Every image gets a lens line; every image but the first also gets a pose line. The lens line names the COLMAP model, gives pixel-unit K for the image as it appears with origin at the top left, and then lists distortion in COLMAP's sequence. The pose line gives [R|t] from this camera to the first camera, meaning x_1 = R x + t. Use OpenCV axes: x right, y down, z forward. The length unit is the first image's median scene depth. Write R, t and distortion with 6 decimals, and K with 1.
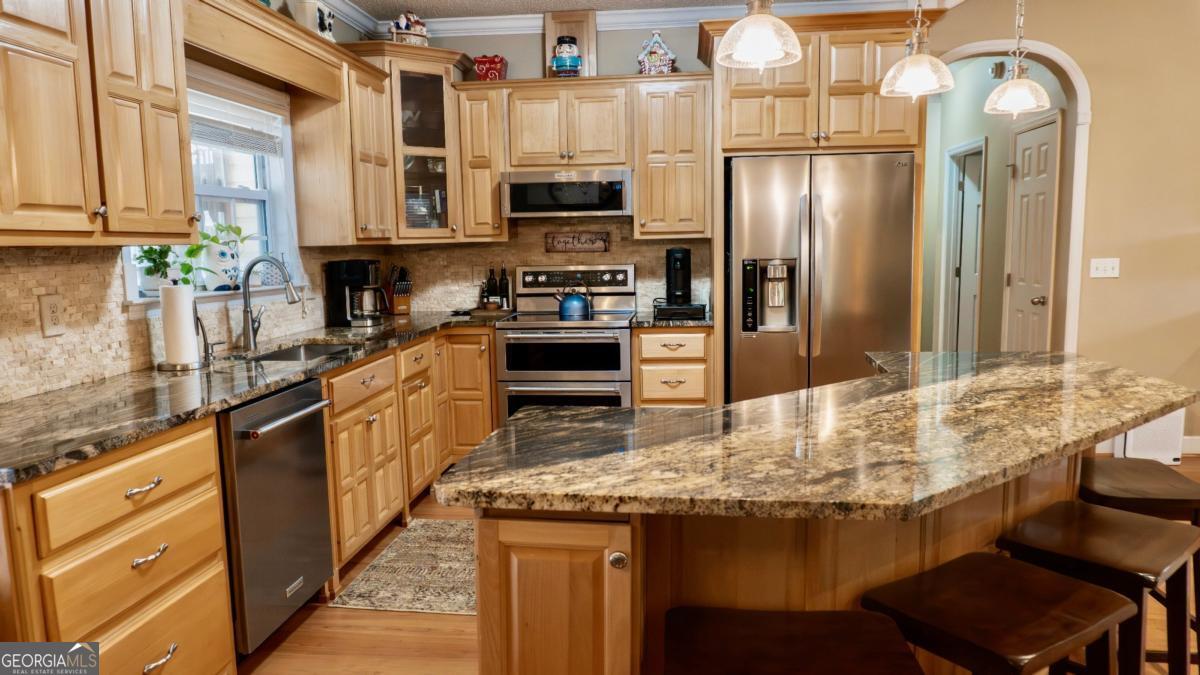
lens RADIAL K [[799.2, 0, 600.0], [0, 799.2, 337.5], [0, 0, 1]] dist [-0.008811, -0.002195]
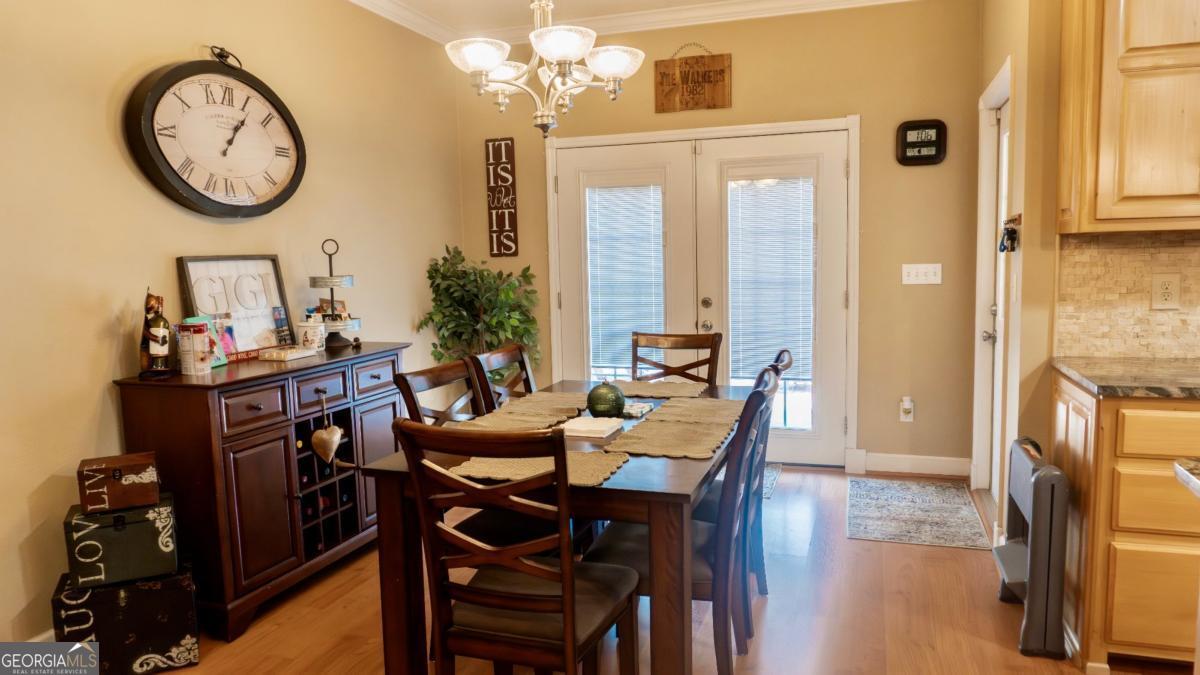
lens RADIAL K [[785.9, 0, 600.0], [0, 785.9, 337.5], [0, 0, 1]] dist [-0.004119, -0.002089]
pose [[-0.220542, 0.129160, -0.966788, 0.329525], [-0.084871, 0.984893, 0.150940, -0.023573], [0.971678, 0.115341, -0.206248, 0.156186]]
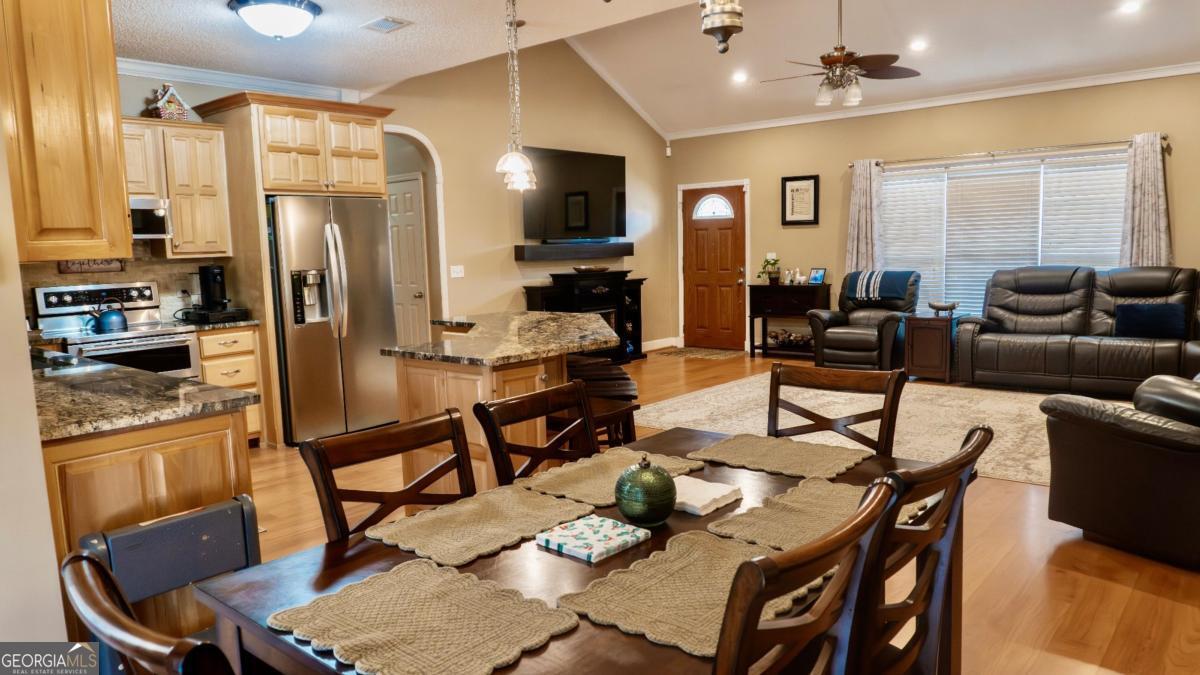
lens RADIAL K [[809.5, 0, 600.0], [0, 809.5, 337.5], [0, 0, 1]] dist [-0.024277, -0.003645]
pose [[0.563617, -0.094061, 0.820663, -0.650724], [0.119313, 0.992347, 0.031796, 0.032490], [-0.817374, 0.079995, 0.570527, -0.195692]]
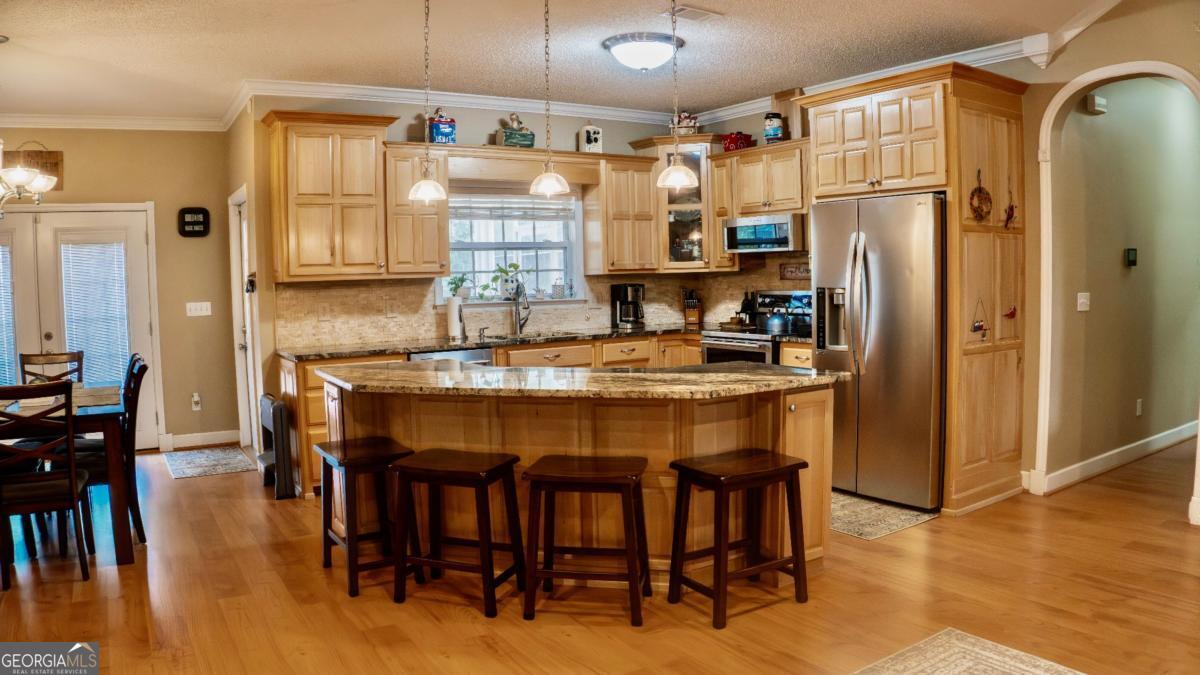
lens RADIAL K [[834.0, 0, 600.0], [0, 834.0, 337.5], [0, 0, 1]] dist [-0.226912, 0.082001]
pose [[0.622054, 0.061377, -0.780565, 0.924818], [-0.081137, 0.996609, 0.013704, -0.015257], [0.778759, 0.054808, 0.624925, -0.006660]]
